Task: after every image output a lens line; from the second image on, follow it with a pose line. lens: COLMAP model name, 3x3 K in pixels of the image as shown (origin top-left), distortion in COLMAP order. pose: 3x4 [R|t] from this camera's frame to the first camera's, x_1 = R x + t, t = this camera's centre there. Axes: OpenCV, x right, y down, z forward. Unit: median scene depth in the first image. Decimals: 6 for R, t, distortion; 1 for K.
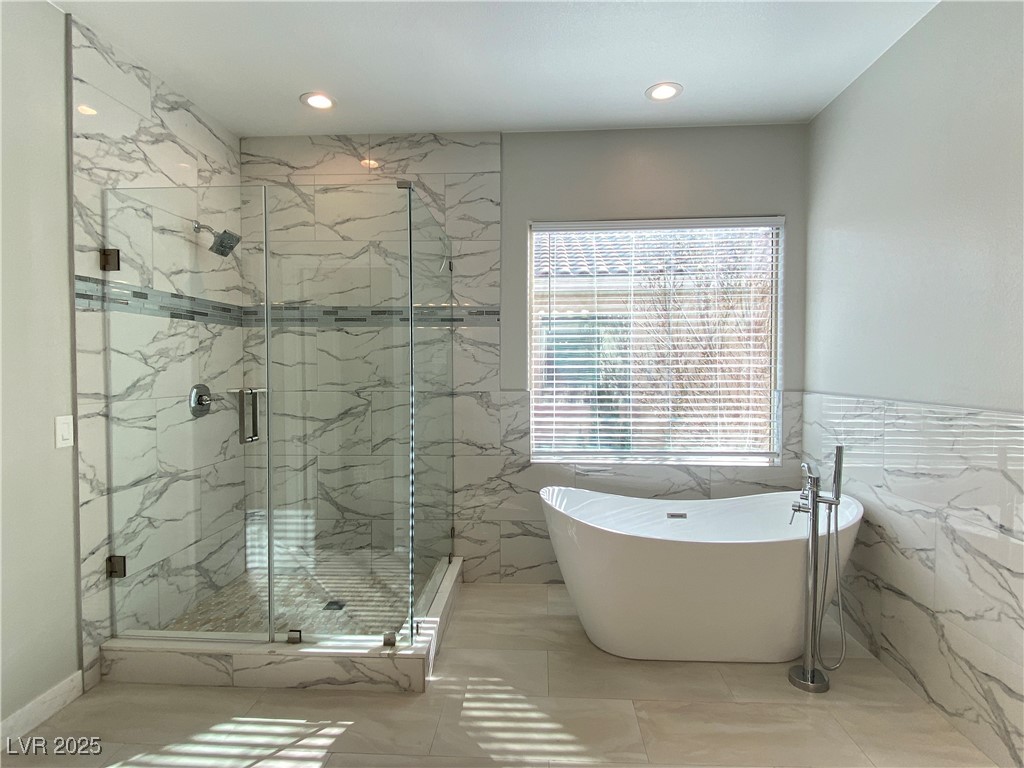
lens RADIAL K [[567.8, 0, 508.9], [0, 567.8, 383.1], [0, 0, 1]] dist [0.104423, -0.097465]
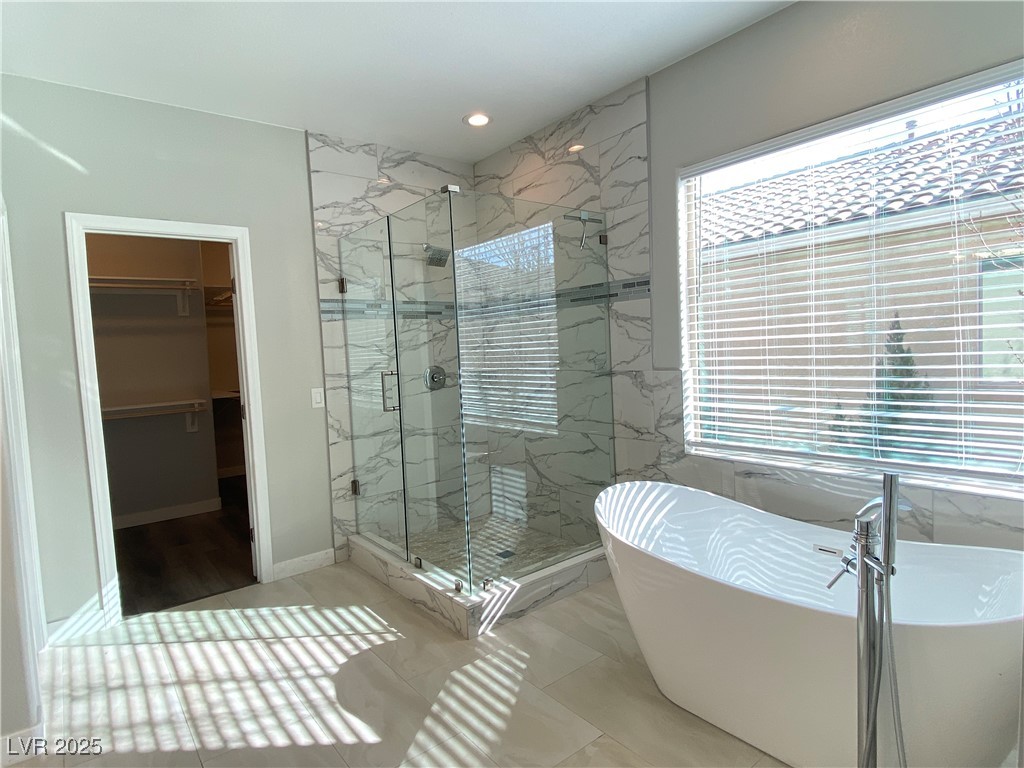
lens RADIAL K [[567.8, 0, 508.9], [0, 567.8, 383.1], [0, 0, 1]] dist [0.104423, -0.097465]
pose [[0.660172, 0.016925, -0.750923, 0.611727], [0.021775, 0.998895, 0.041657, -0.009725], [0.750798, -0.043852, 0.659074, 0.280181]]
